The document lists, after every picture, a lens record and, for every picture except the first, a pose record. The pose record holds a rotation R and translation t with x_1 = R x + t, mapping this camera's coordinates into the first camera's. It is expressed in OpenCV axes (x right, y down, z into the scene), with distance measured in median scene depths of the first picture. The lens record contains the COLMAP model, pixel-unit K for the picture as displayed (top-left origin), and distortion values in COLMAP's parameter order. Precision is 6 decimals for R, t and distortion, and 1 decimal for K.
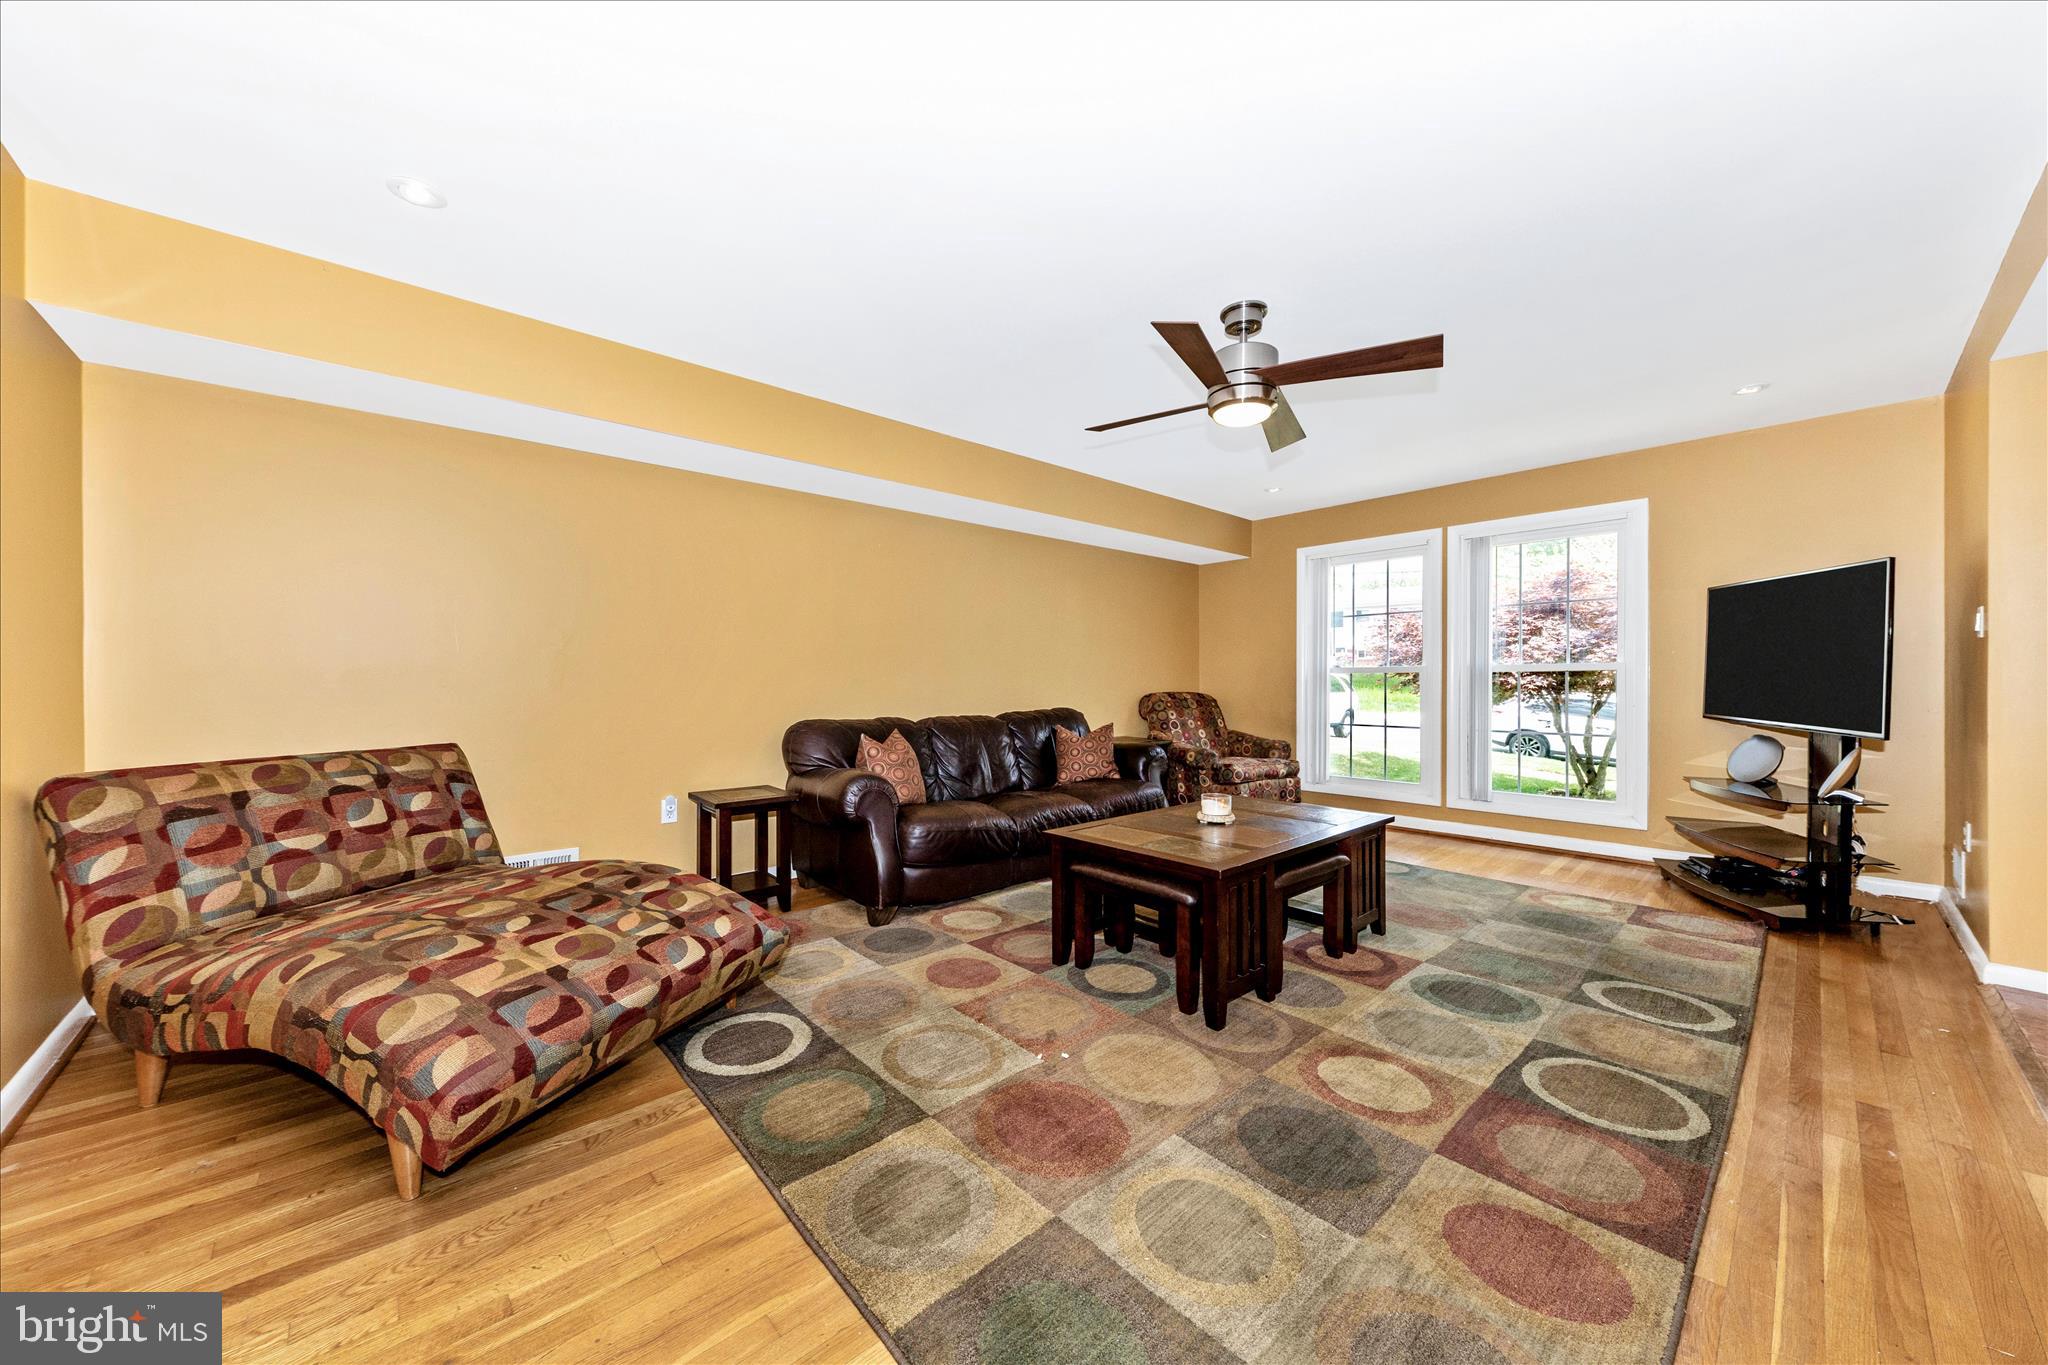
lens RADIAL K [[721.4, 0, 1024.0], [0, 721.4, 682.5], [0, 0, 1]] dist [0.016392, -0.006058]
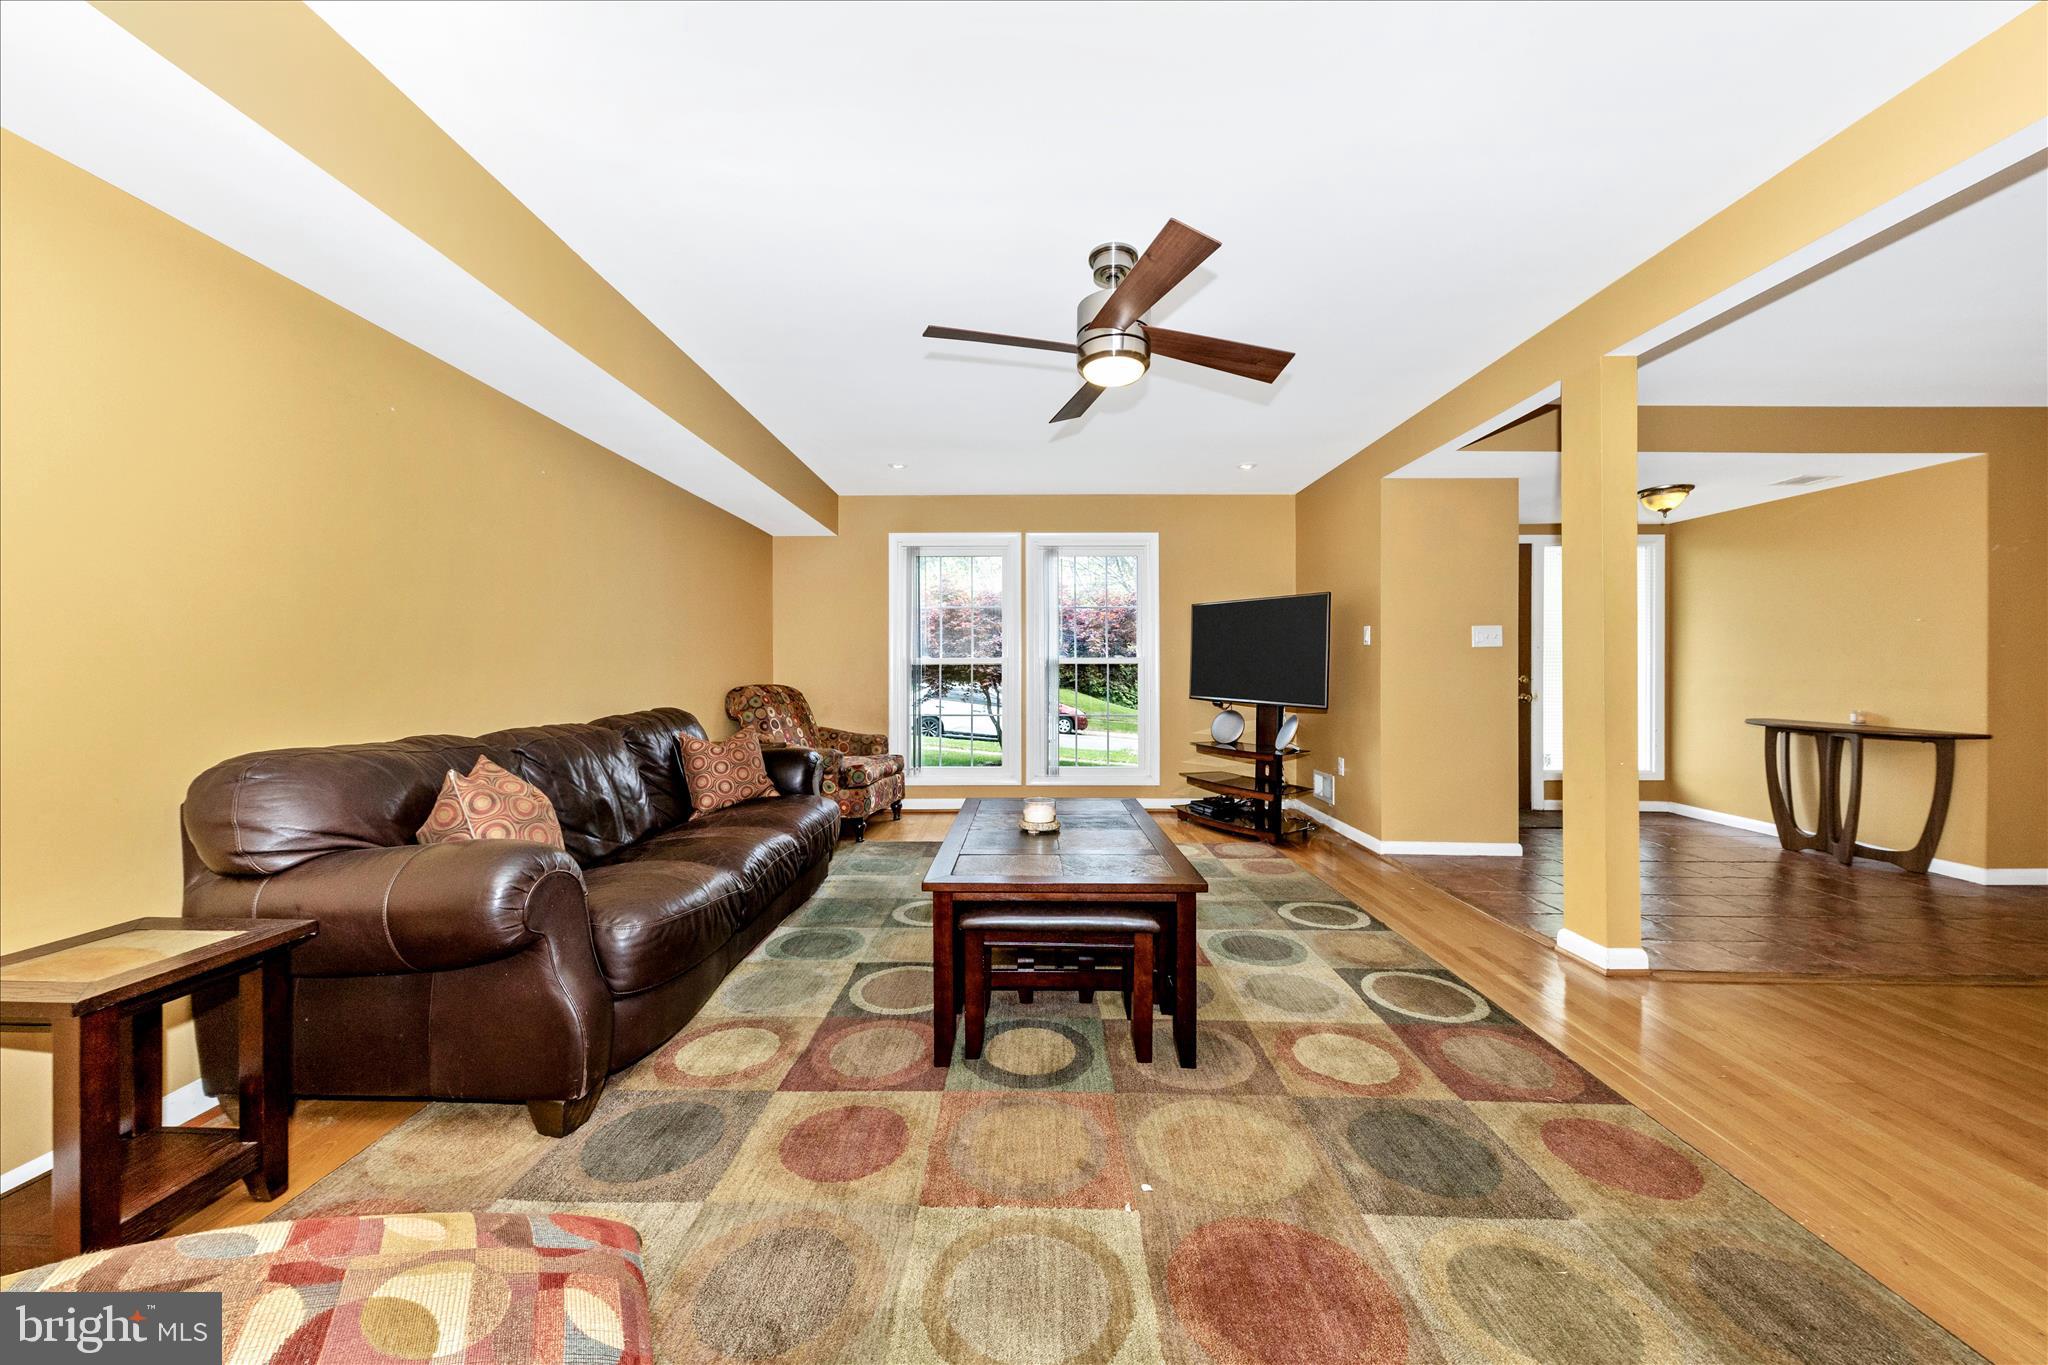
lens RADIAL K [[721.4, 0, 1024.0], [0, 721.4, 682.5], [0, 0, 1]] dist [0.016392, -0.006058]
pose [[0.682836, -0.007641, 0.730532, -0.333147], [0.000457, 0.999950, 0.010032, 0.004428], [-0.730572, -0.006516, 0.682805, 0.364444]]
